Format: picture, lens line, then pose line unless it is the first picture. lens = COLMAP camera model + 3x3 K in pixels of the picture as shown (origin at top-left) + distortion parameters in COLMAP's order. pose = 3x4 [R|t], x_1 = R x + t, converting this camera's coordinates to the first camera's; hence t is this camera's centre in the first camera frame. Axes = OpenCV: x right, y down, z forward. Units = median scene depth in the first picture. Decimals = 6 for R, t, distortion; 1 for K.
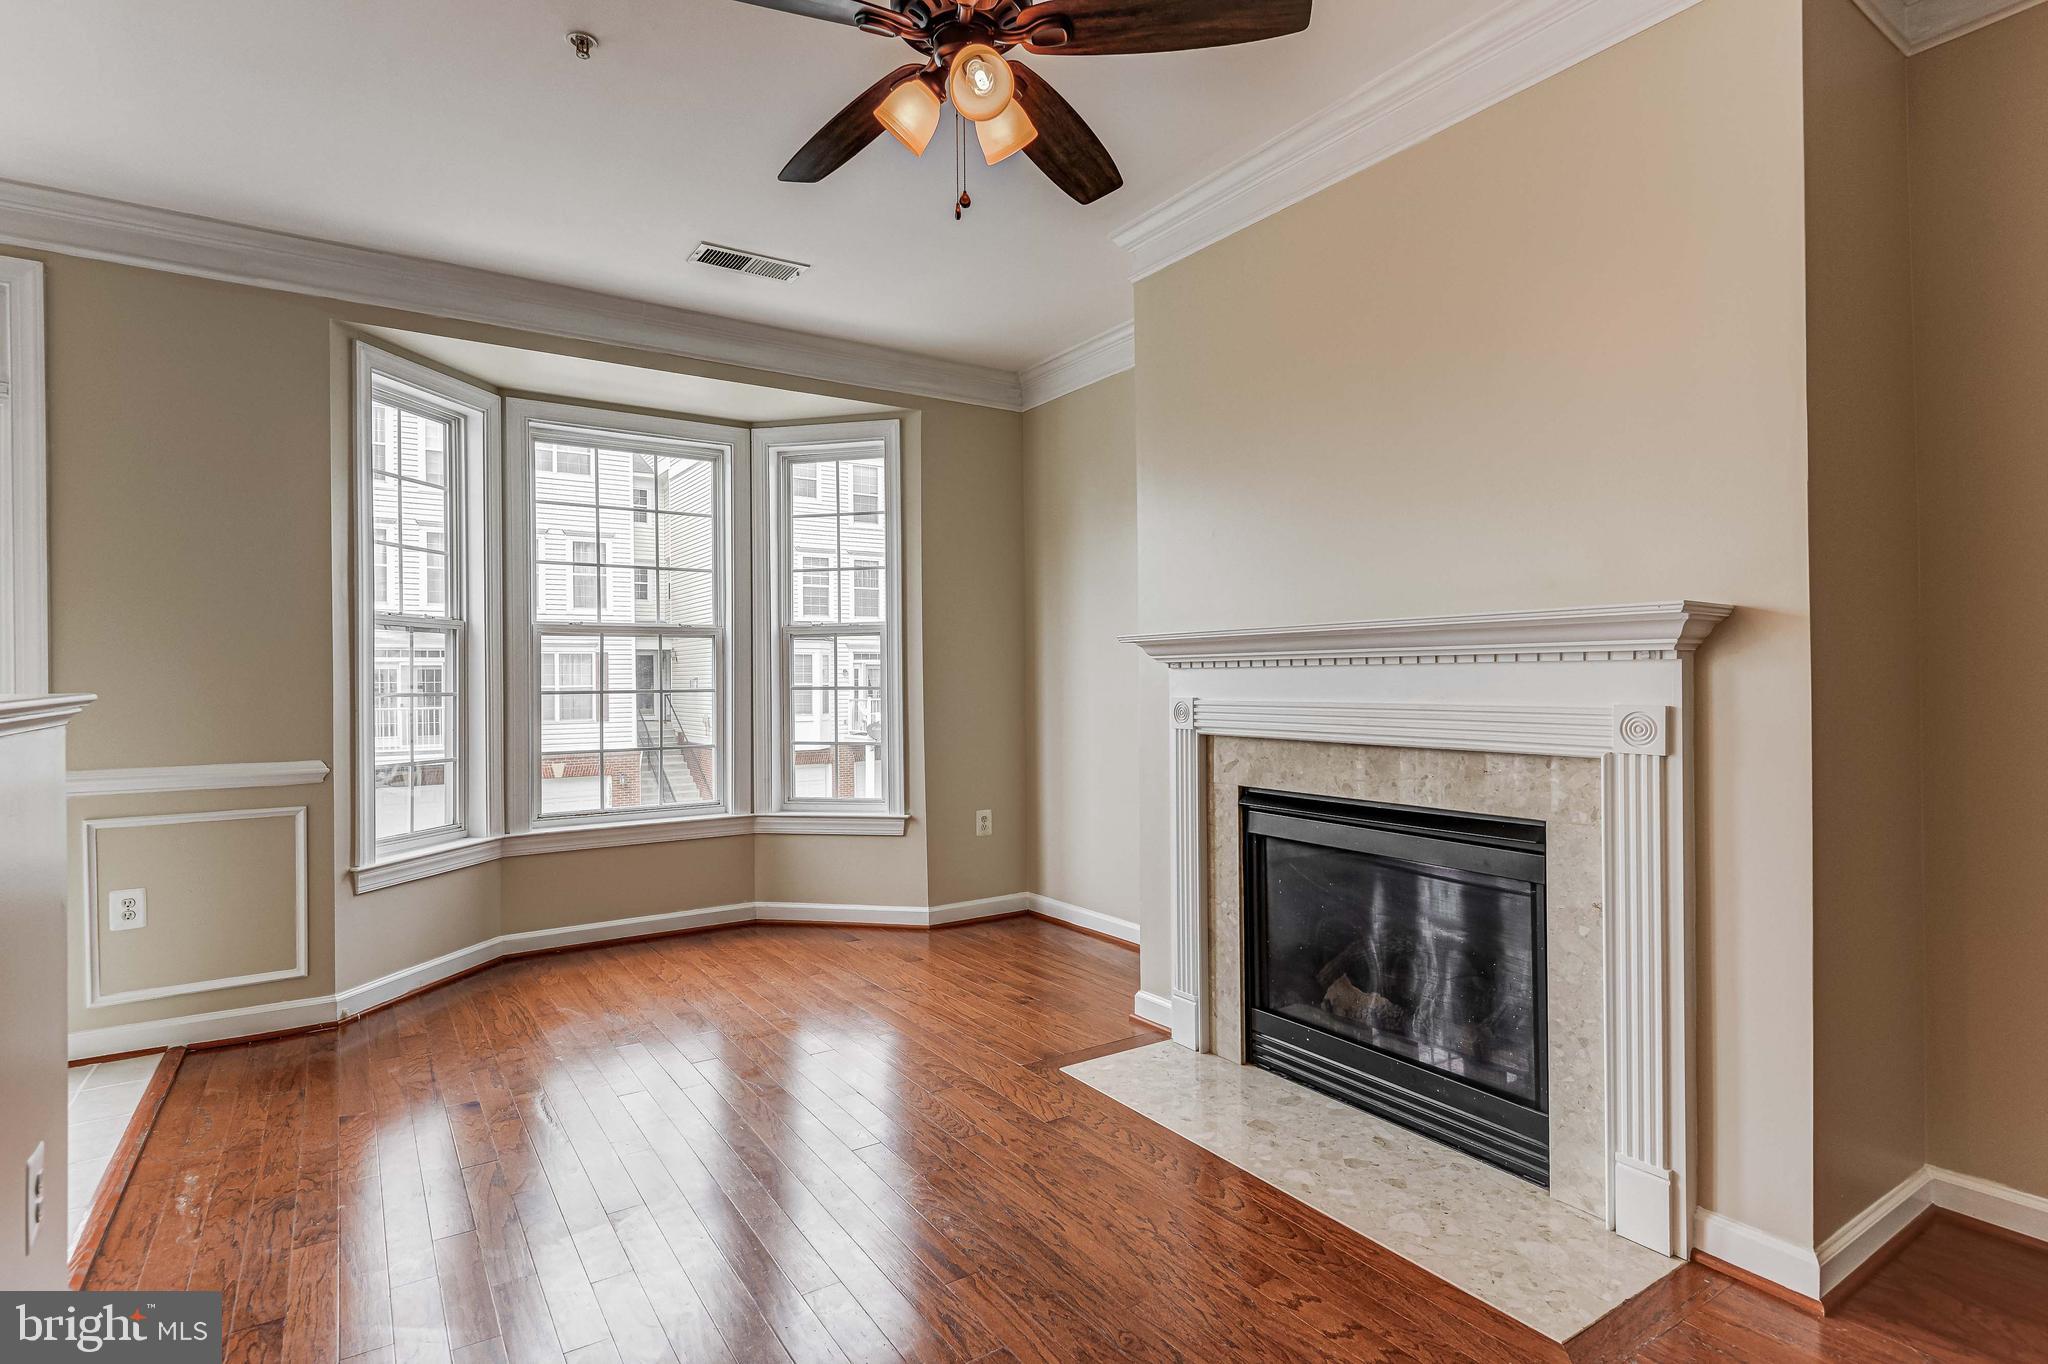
lens RADIAL K [[1013.5, 0, 1015.7], [0, 1013.5, 681.2], [0, 0, 1]] dist [0.002372, -0.000723]
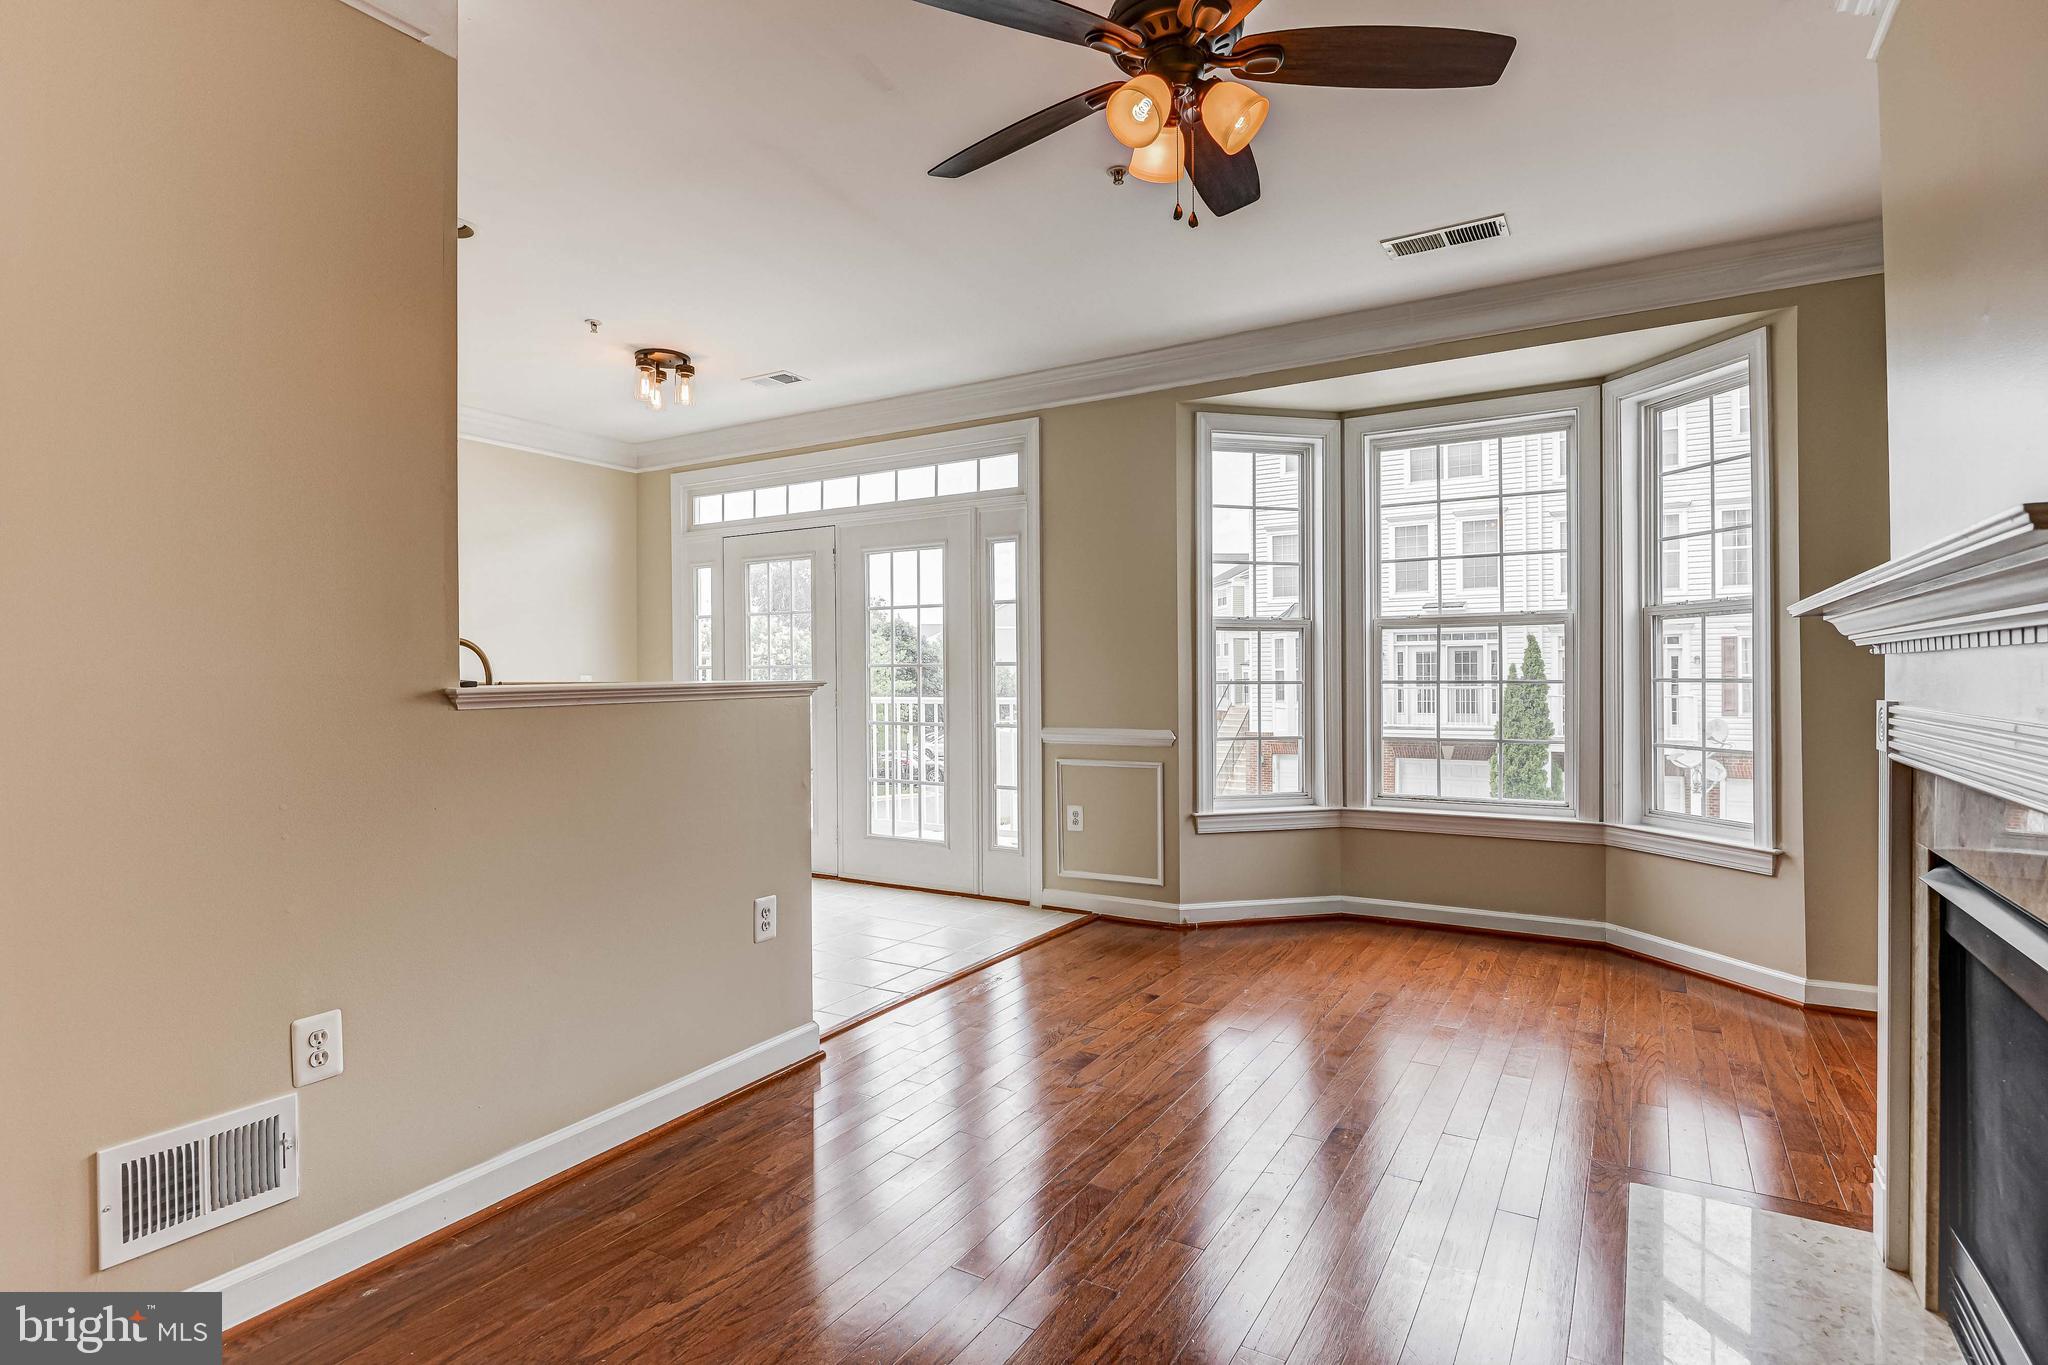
lens RADIAL K [[1029.4, 0, 1003.7], [0, 1029.4, 677.5], [0, 0, 1]] dist [0.000641, -0.007624]
pose [[0.421171, 0.006567, -0.906958, 0.385838], [0.000988, 0.999970, 0.007699, -0.002572], [0.906981, -0.004139, 0.421151, 0.177948]]
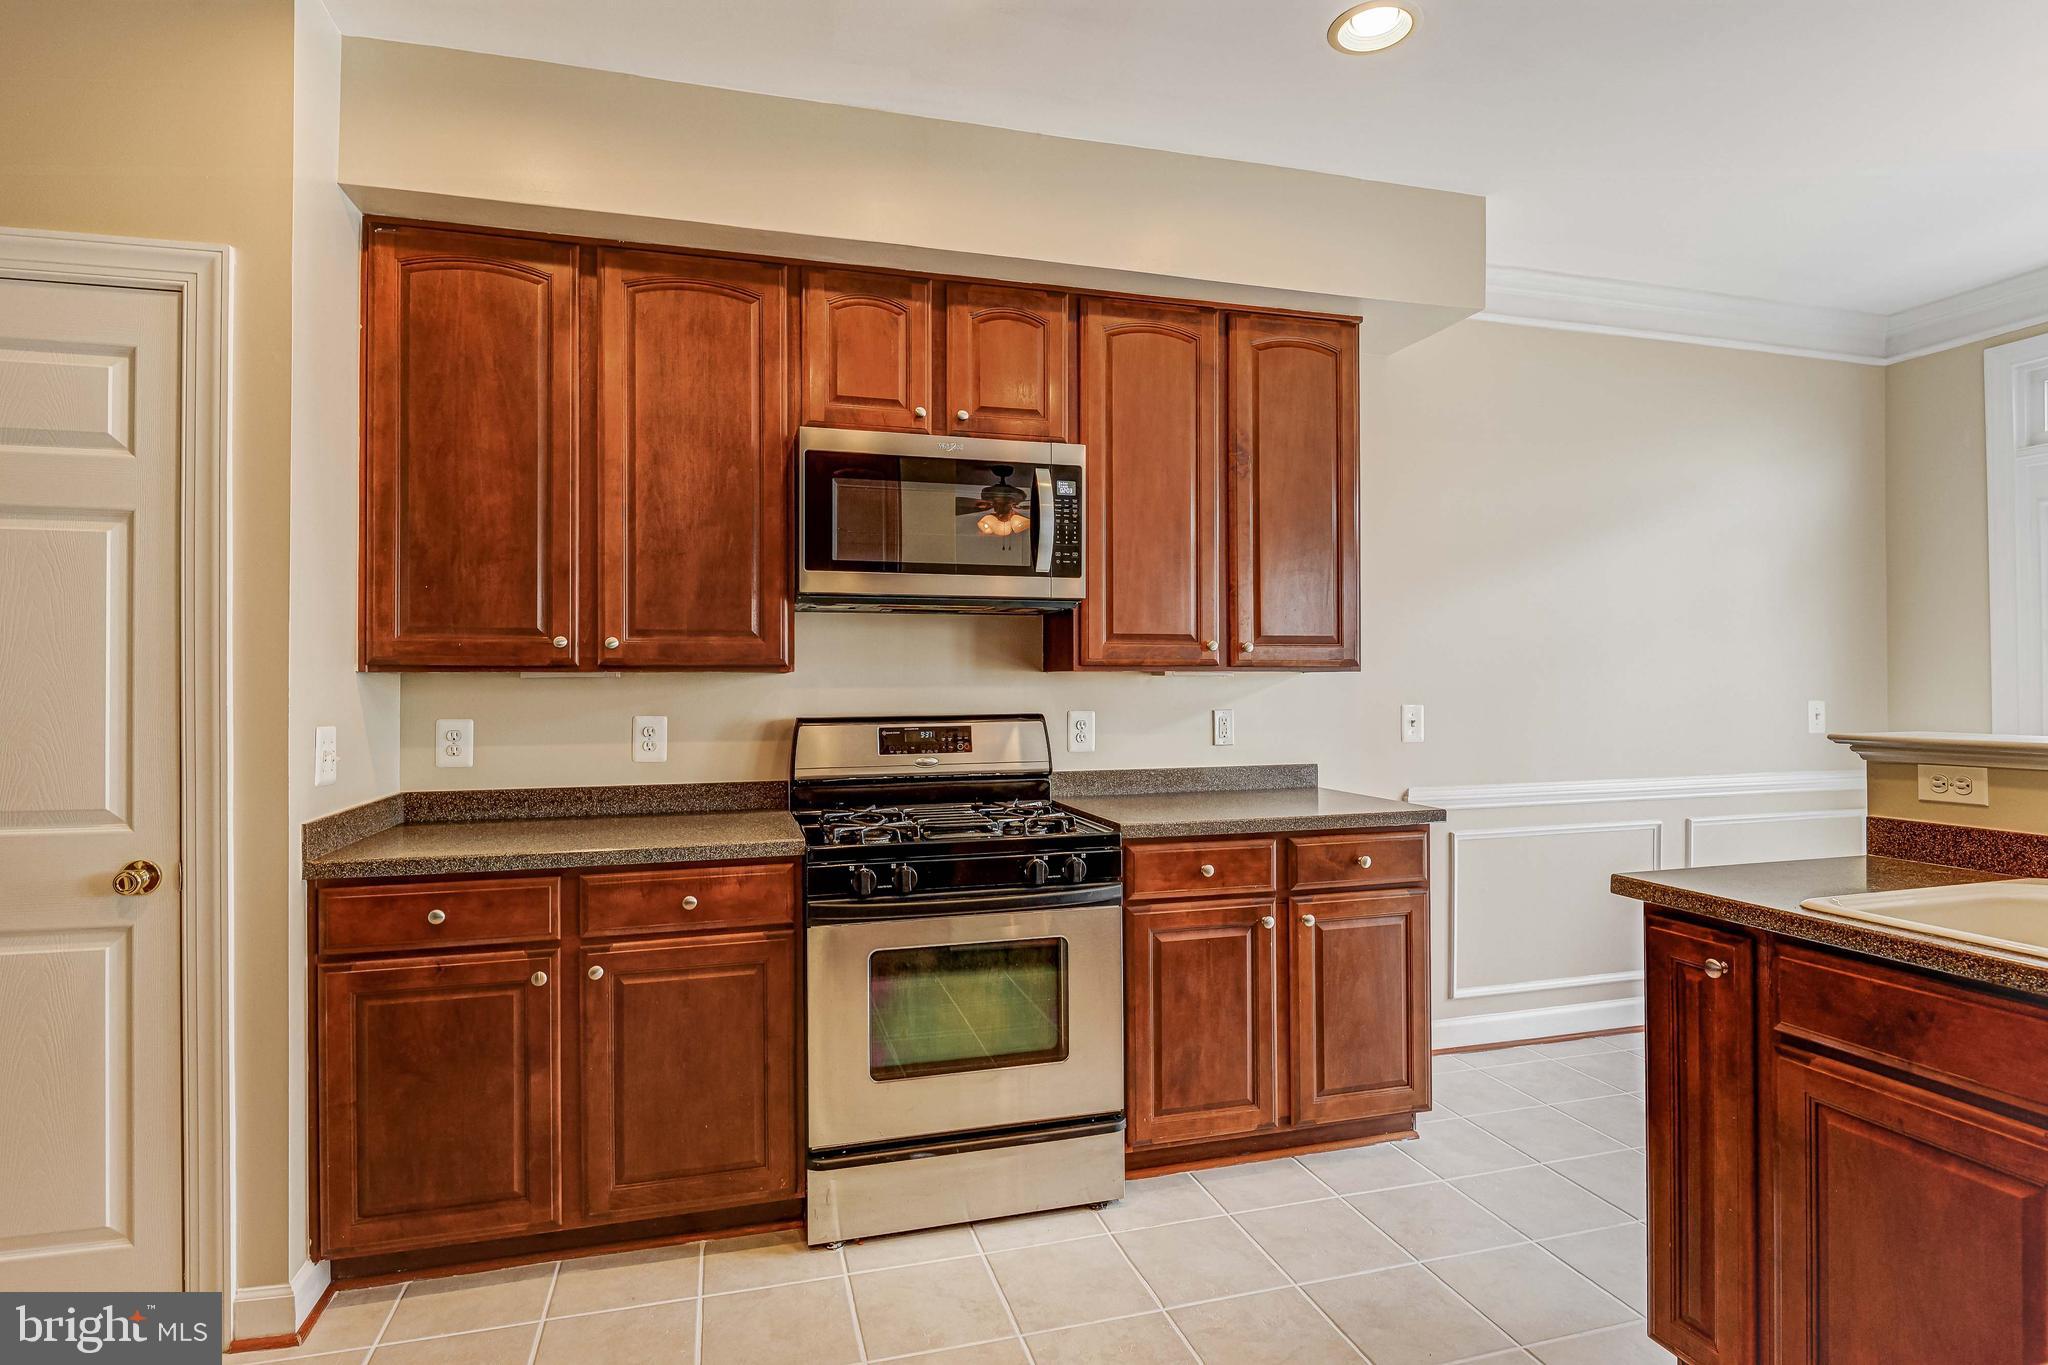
lens RADIAL K [[1035.6, 0, 1020.4], [0, 1035.6, 675.1], [0, 0, 1]] dist [-0.002655, -0.008203]
pose [[-0.302620, 0.001390, -0.953110, -0.131587], [0.006068, 0.999981, -0.000468, -0.021184], [0.953092, -0.005925, -0.302622, -0.149461]]
